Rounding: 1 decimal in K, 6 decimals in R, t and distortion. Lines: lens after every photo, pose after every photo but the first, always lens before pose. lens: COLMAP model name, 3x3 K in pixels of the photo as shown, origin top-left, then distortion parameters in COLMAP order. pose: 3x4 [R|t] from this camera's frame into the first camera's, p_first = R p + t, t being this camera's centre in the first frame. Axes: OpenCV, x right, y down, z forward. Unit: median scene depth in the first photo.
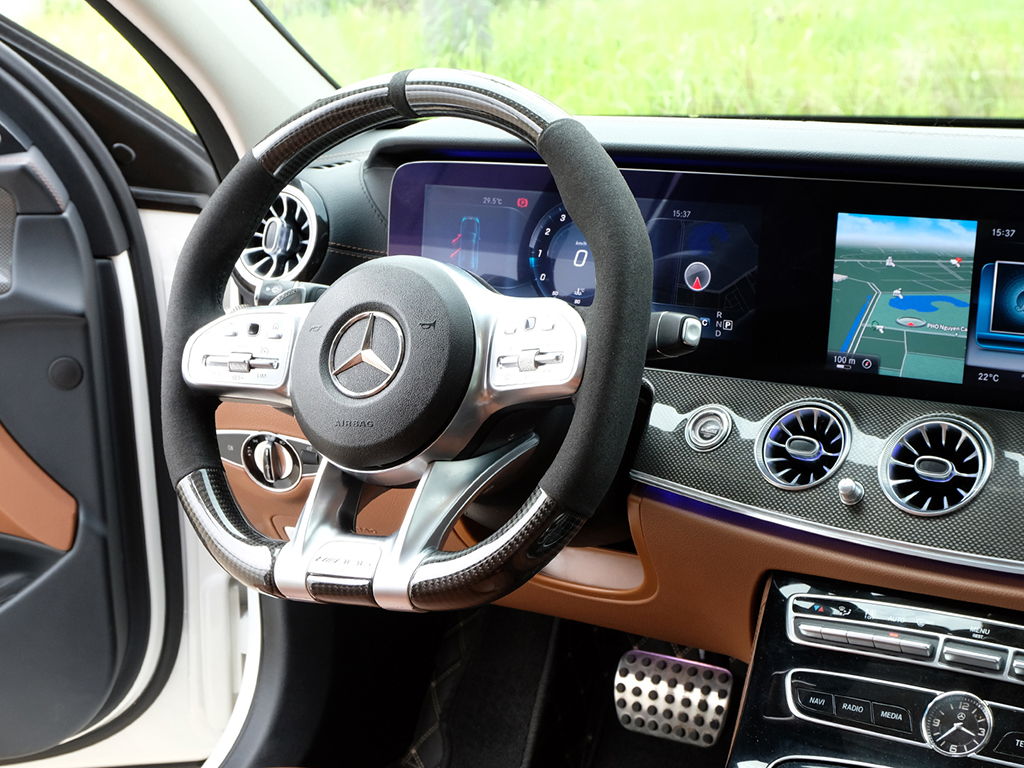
lens RADIAL K [[1615.1, 0, 512.0], [0, 1615.1, 384.0], [0, 0, 1]] dist [-0.022065, -0.084863]
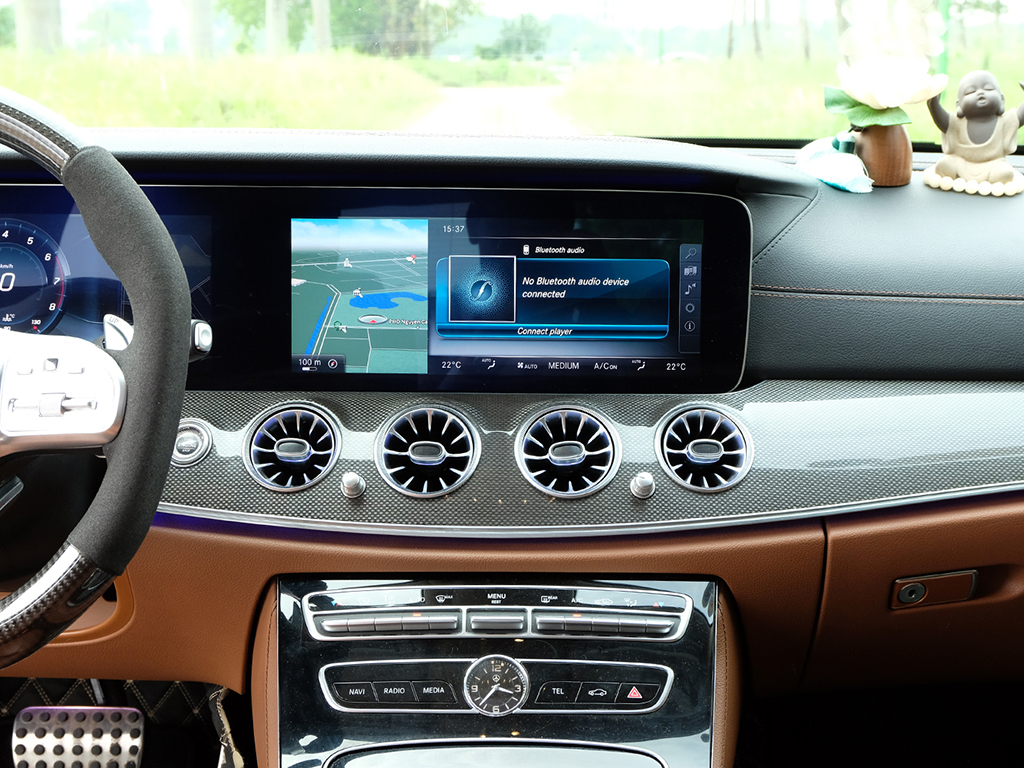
lens RADIAL K [[1615.1, 0, 512.0], [0, 1615.1, 384.0], [0, 0, 1]] dist [-0.022065, -0.084863]
pose [[0.855252, -0.084368, 0.511298, -0.214498], [0.102845, 0.994666, -0.007903, 0.020737], [-0.507904, 0.059343, 0.859367, 0.061737]]
